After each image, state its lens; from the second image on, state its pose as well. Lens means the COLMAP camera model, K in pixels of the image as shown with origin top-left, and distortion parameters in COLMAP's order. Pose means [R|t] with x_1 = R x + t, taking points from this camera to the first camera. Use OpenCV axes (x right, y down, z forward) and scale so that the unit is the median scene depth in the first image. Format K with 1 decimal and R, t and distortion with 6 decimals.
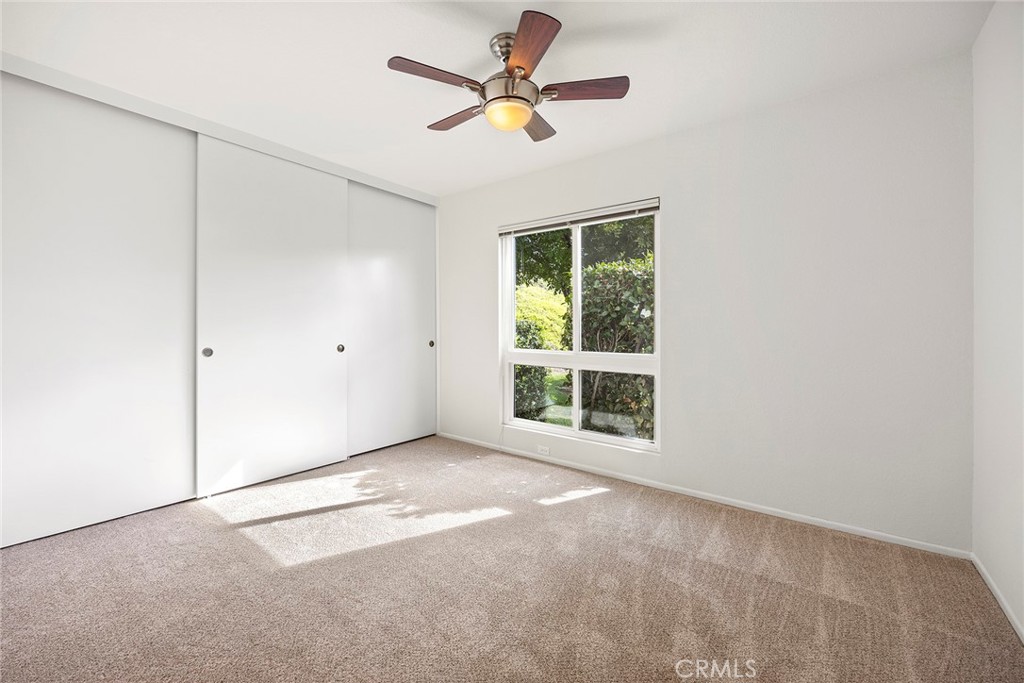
lens RADIAL K [[416.2, 0, 510.6], [0, 416.2, 321.7], [0, 0, 1]] dist [-0.001677, -0.000164]
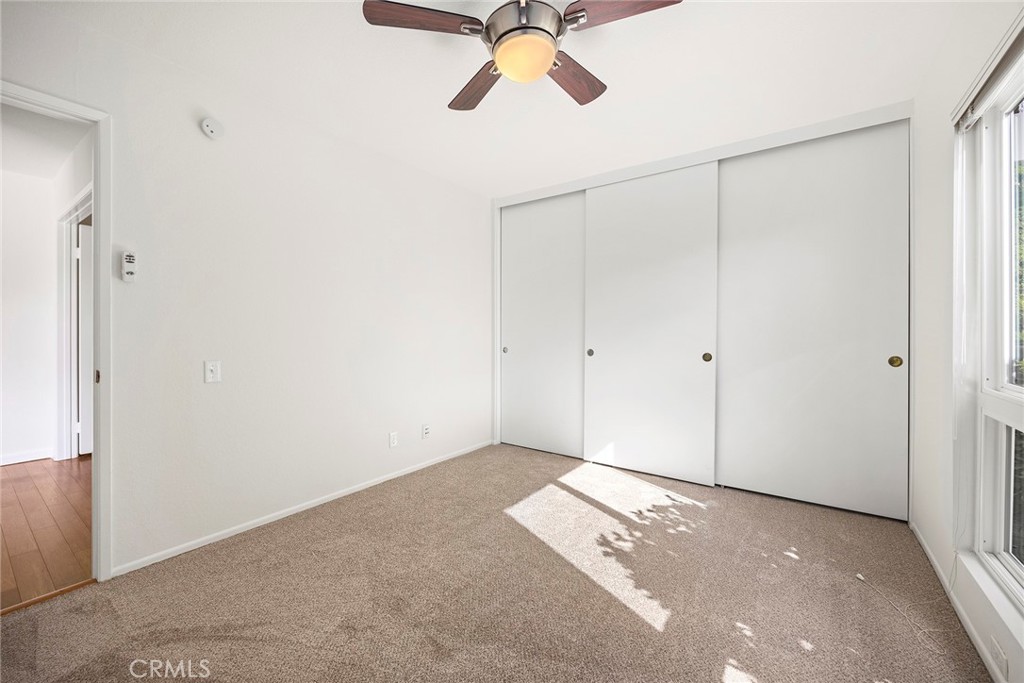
lens RADIAL K [[405.8, 0, 513.4], [0, 405.8, 334.2], [0, 0, 1]] dist [0.000351, 0.000064]
pose [[0.041717, -0.001739, -0.999128, 0.557818], [0.013631, 0.999906, -0.001171, 0.012528], [0.999036, -0.013570, 0.041737, 0.708017]]
